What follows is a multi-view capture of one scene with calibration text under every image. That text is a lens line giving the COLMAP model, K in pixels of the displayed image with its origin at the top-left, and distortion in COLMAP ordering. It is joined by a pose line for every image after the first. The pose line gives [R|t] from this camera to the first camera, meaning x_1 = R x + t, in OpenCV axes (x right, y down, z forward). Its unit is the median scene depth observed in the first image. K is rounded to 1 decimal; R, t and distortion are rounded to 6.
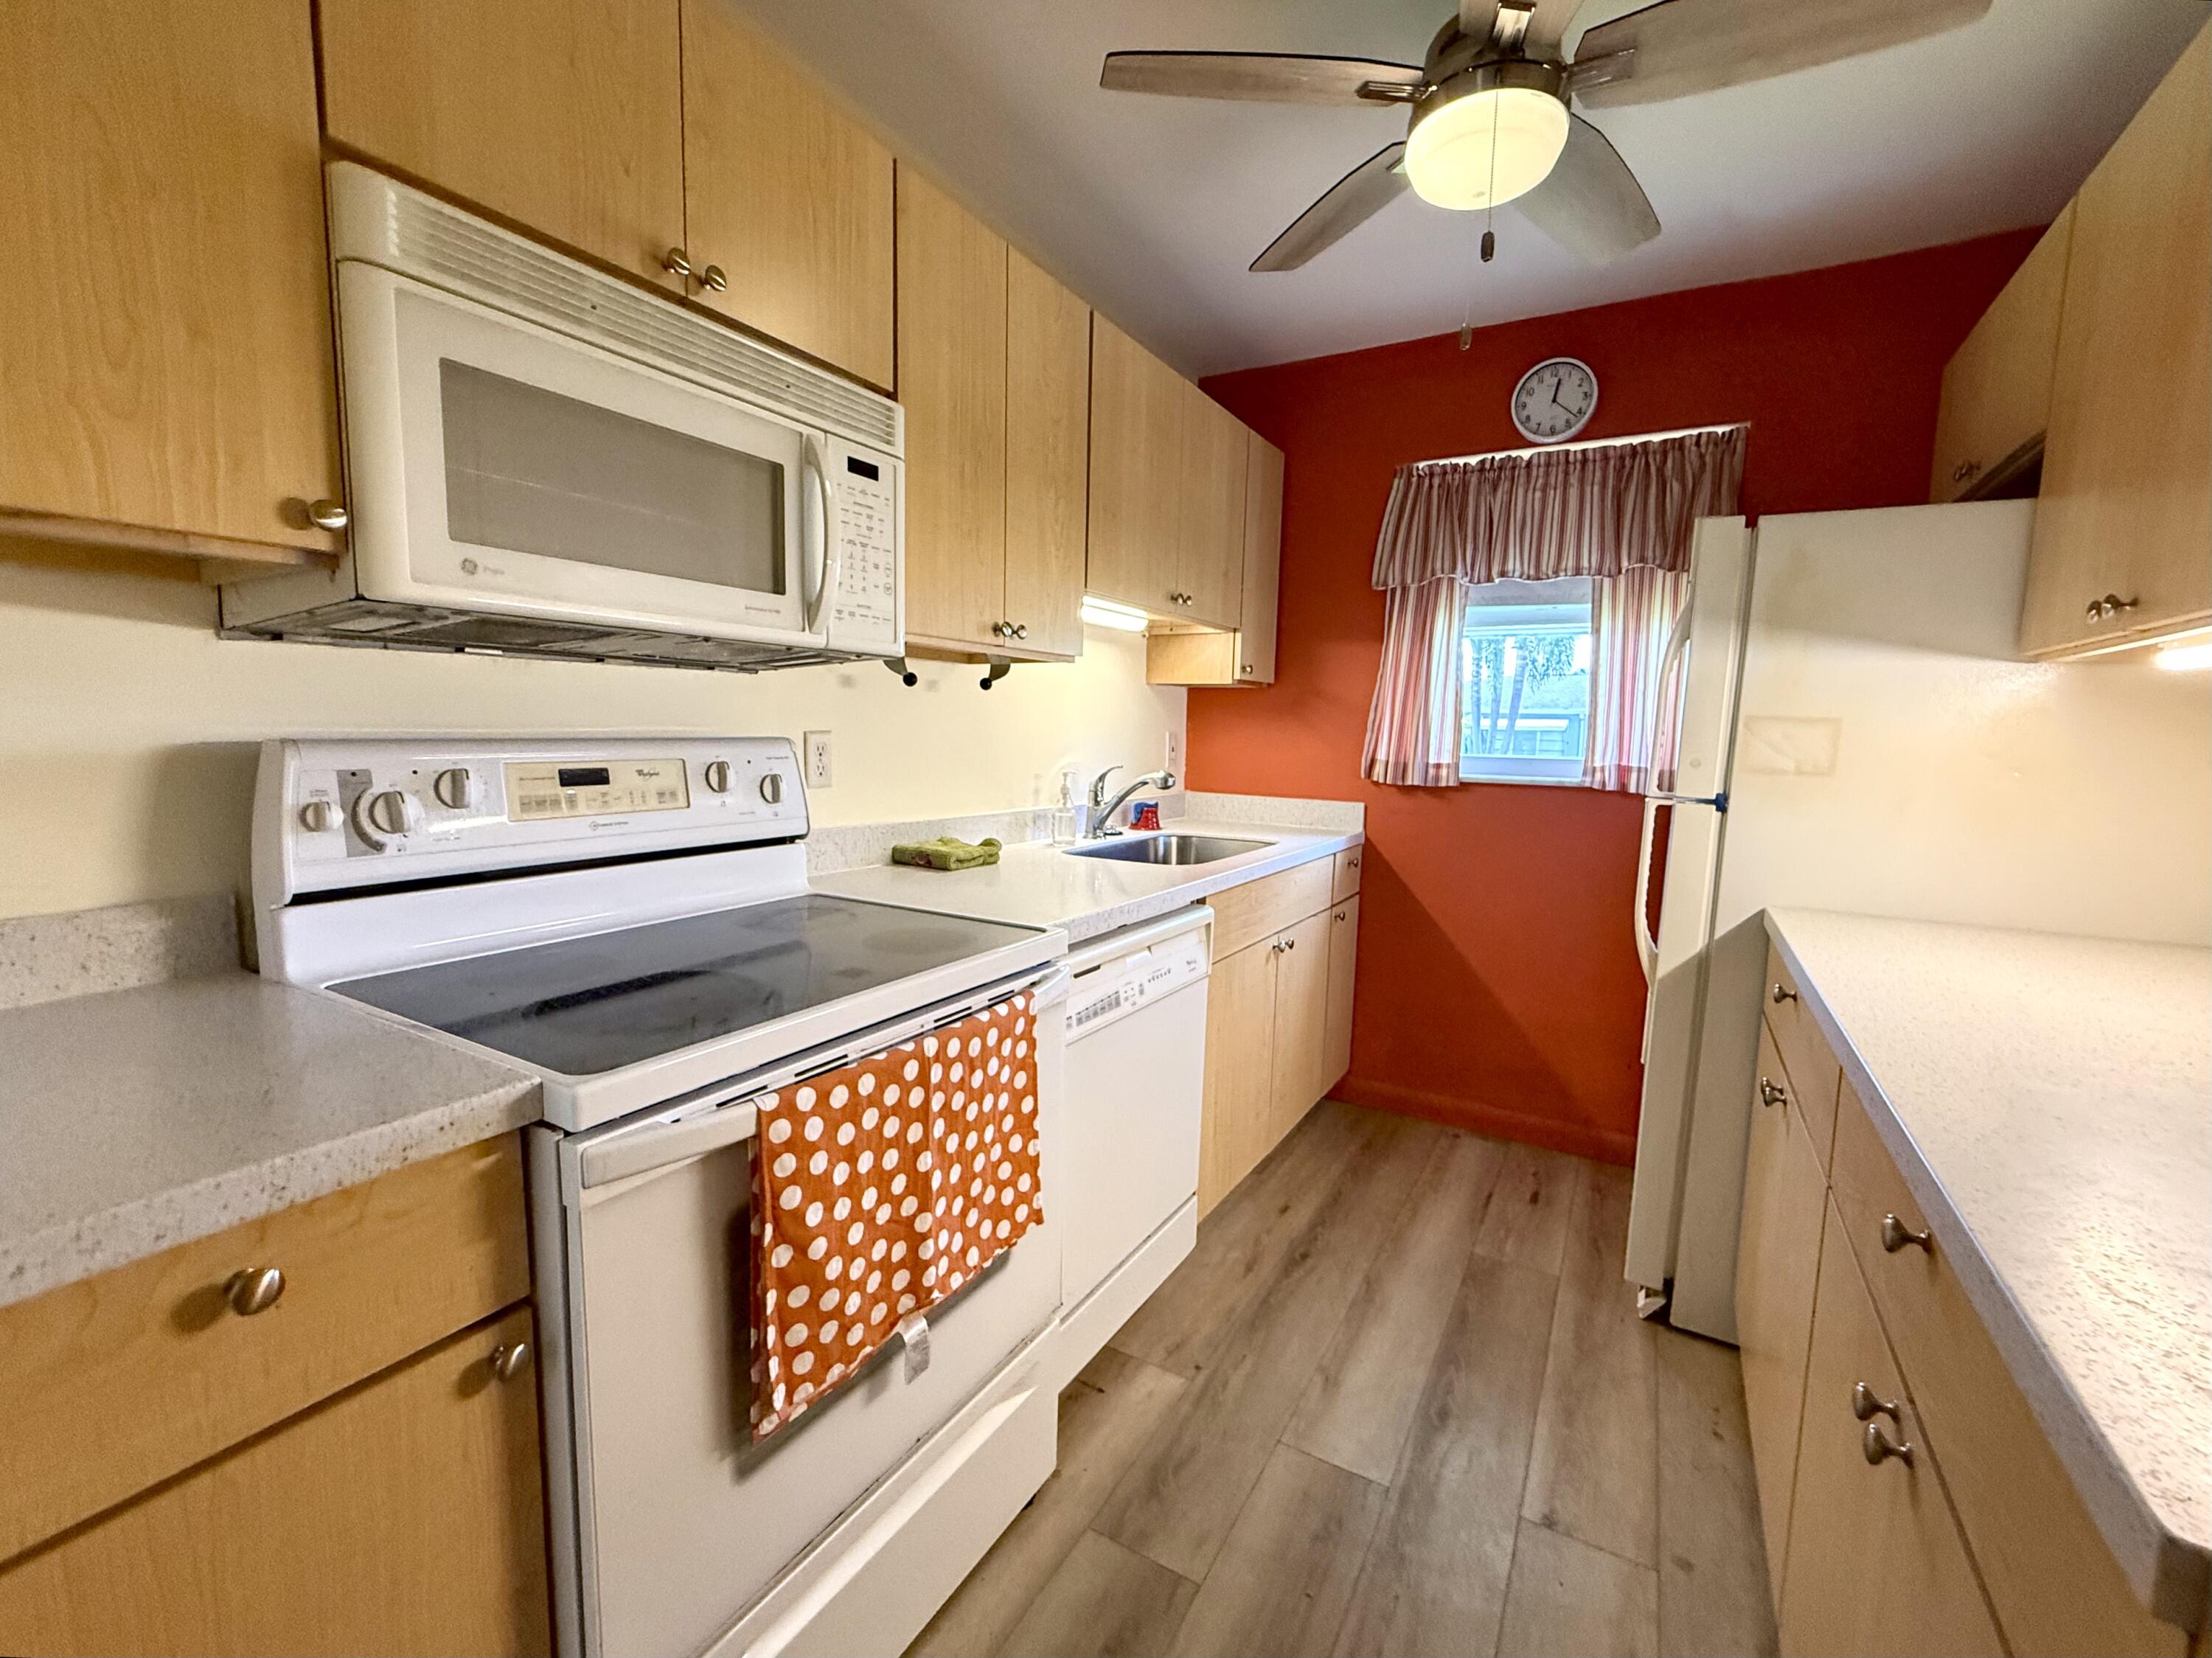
lens RADIAL K [[972.8, 0, 1086.5], [0, 972.8, 826.2], [0, 0, 1]] dist [0.001877, 0.000740]
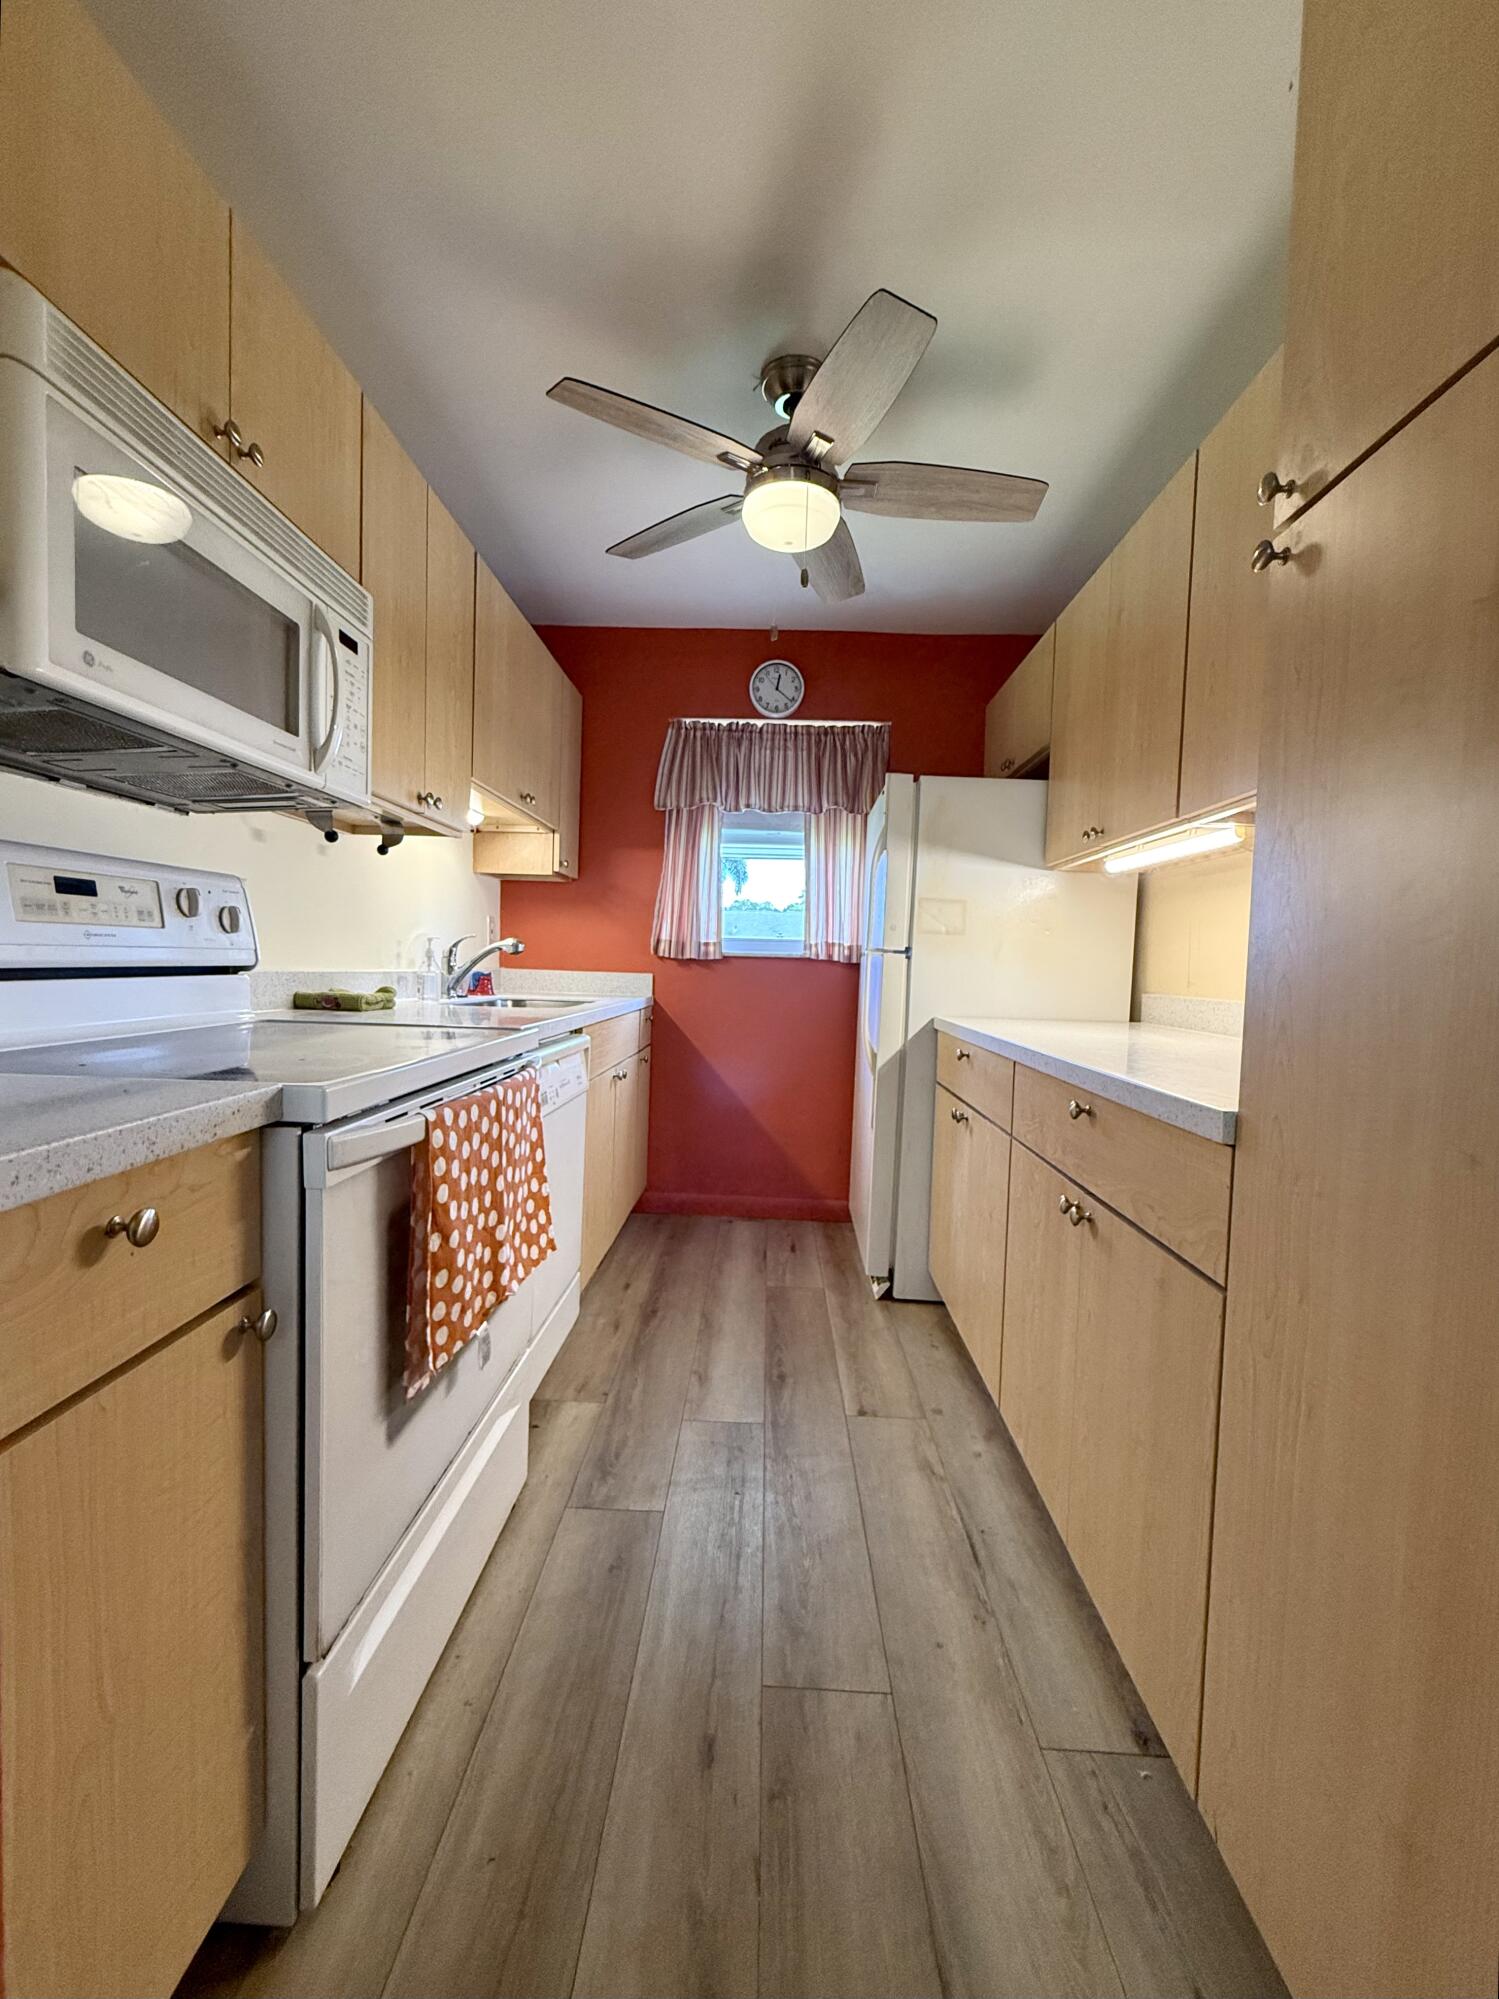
lens RADIAL K [[879.2, 0, 749.5], [0, 879.2, 999.5], [0, 0, 1]] dist [0.001877, 0.000740]
pose [[0.869245, -0.012508, 0.494224, -0.245287], [0.040010, 0.998181, -0.045107, 0.093507], [-0.492760, 0.058983, 0.868164, -0.095504]]
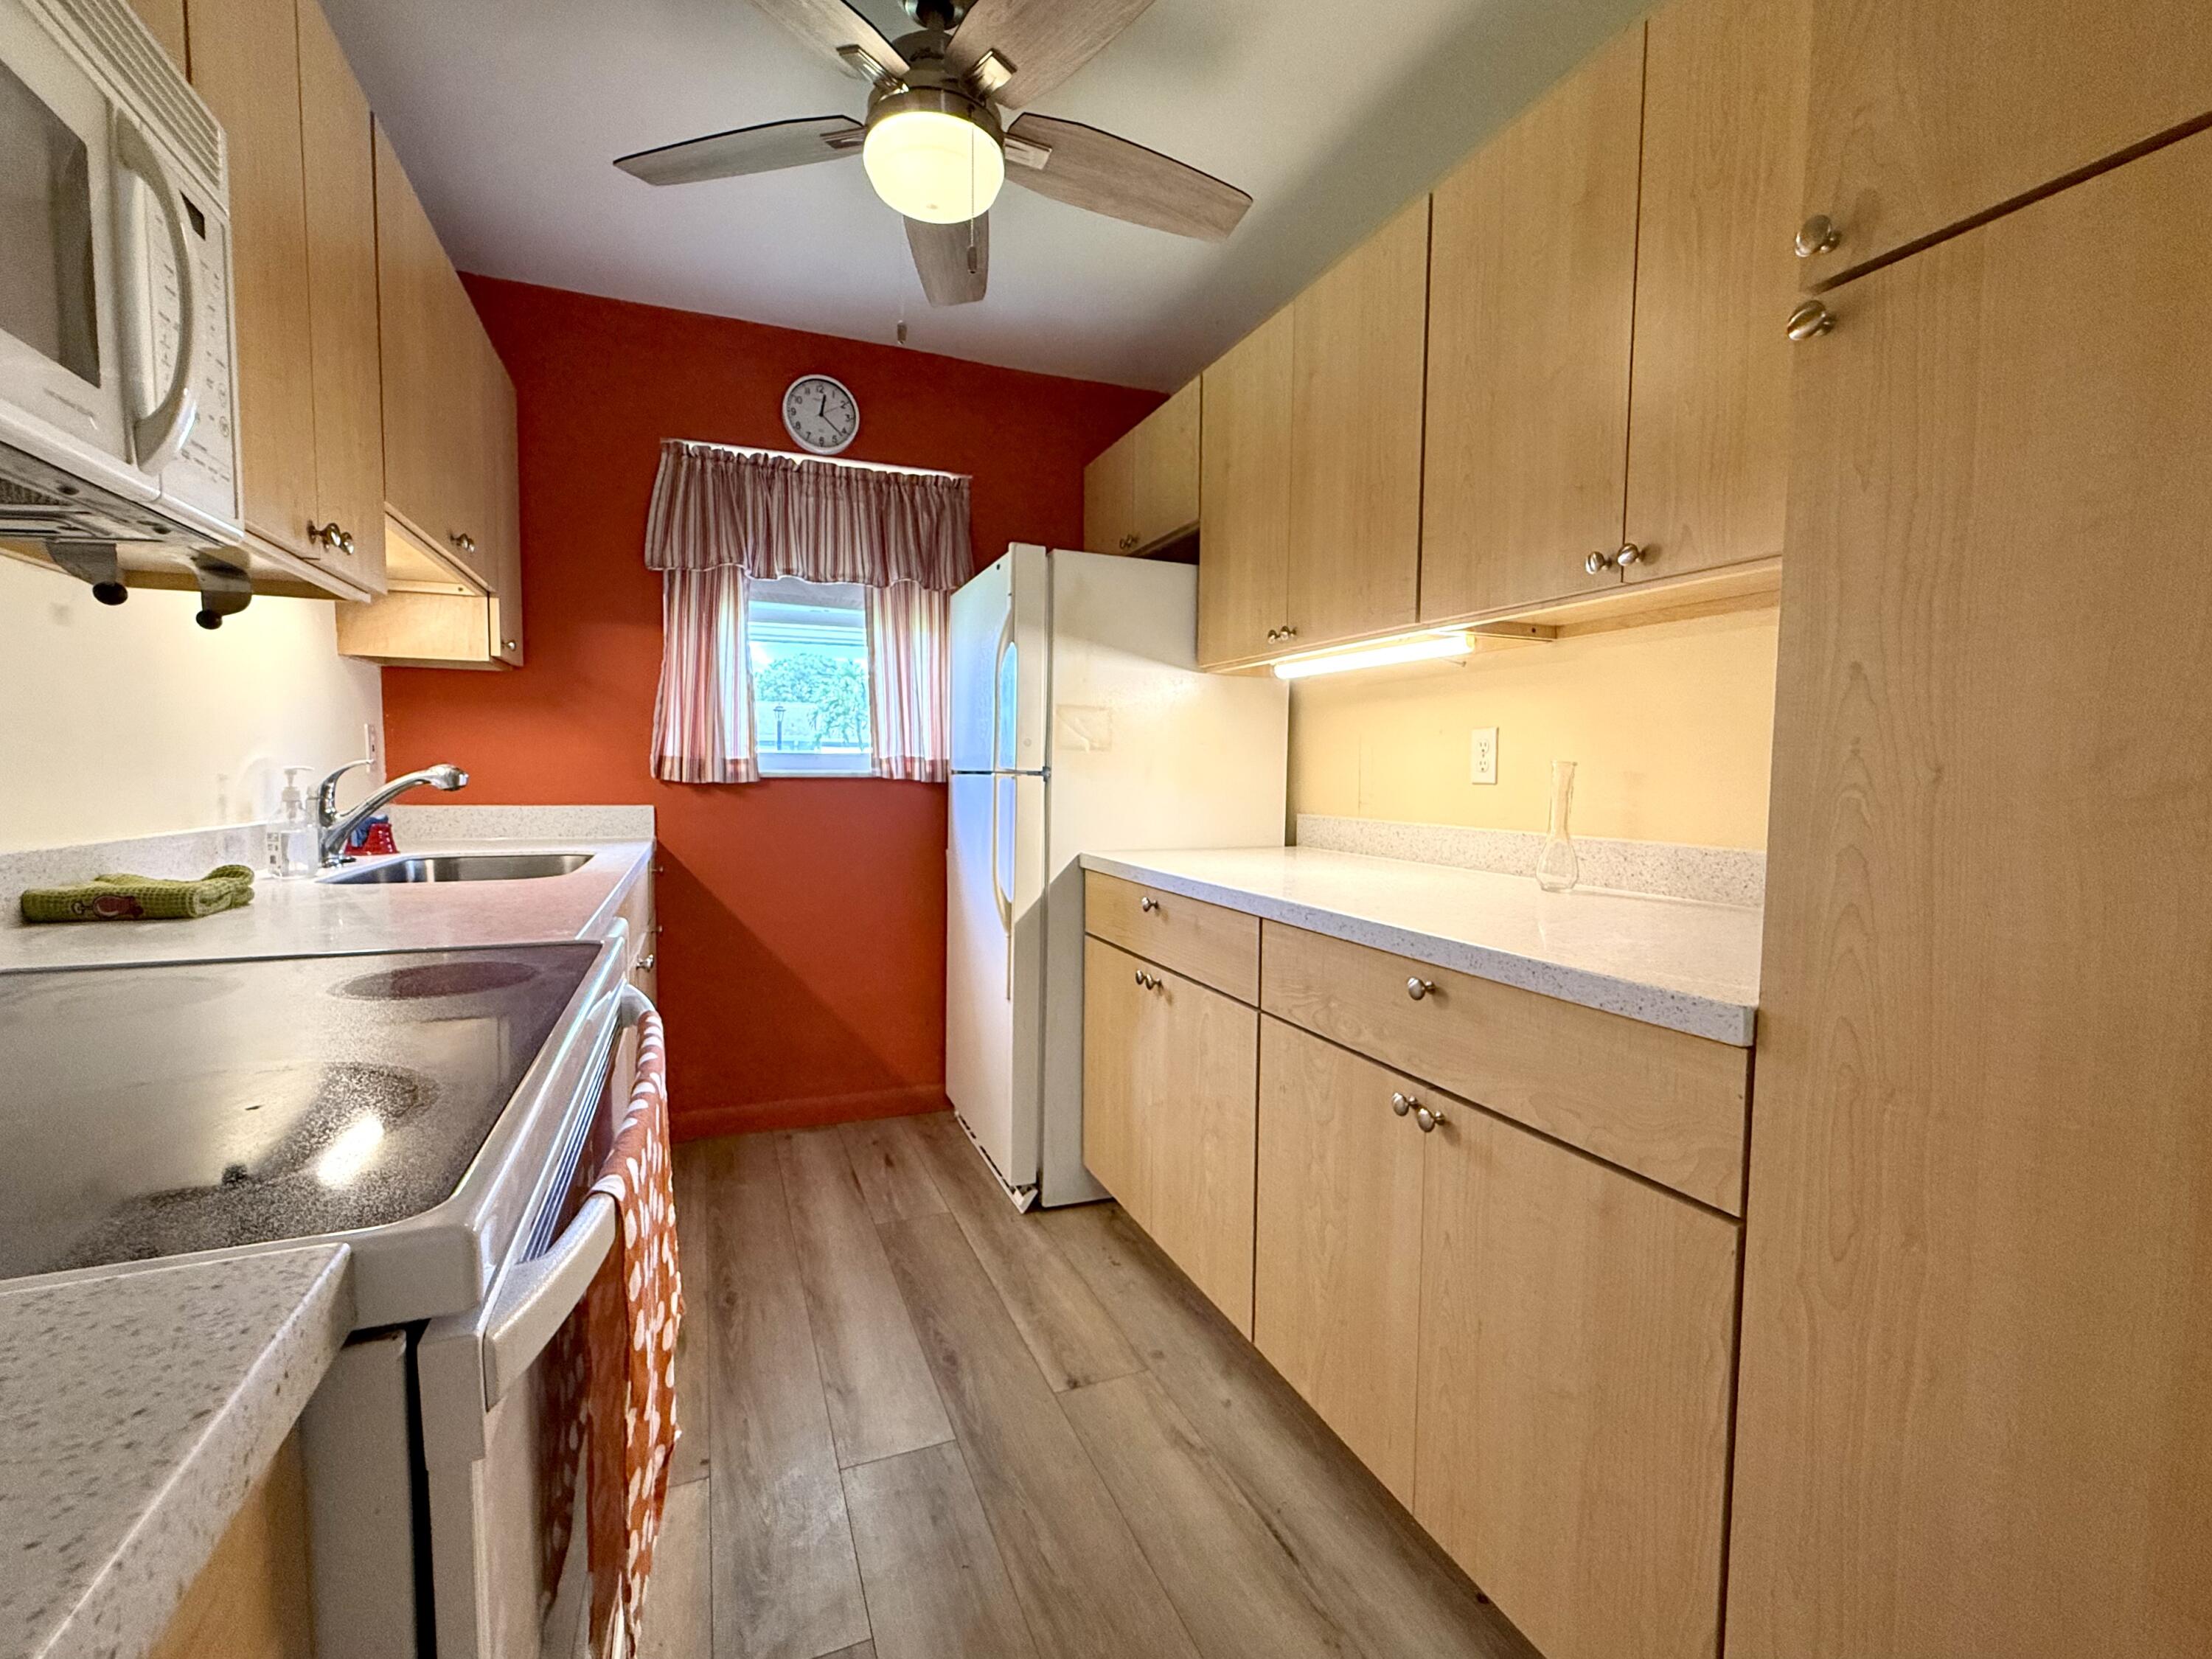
lens RADIAL K [[1002.4, 0, 1118.3], [0, 1002.4, 829.0], [0, 0, 1]] dist [-0.000017, 0.000211]
pose [[0.580494, -0.063114, 0.811815, -0.301899], [0.089585, 0.995889, 0.013366, 0.033008], [-0.809321, 0.064968, 0.583762, 0.157822]]
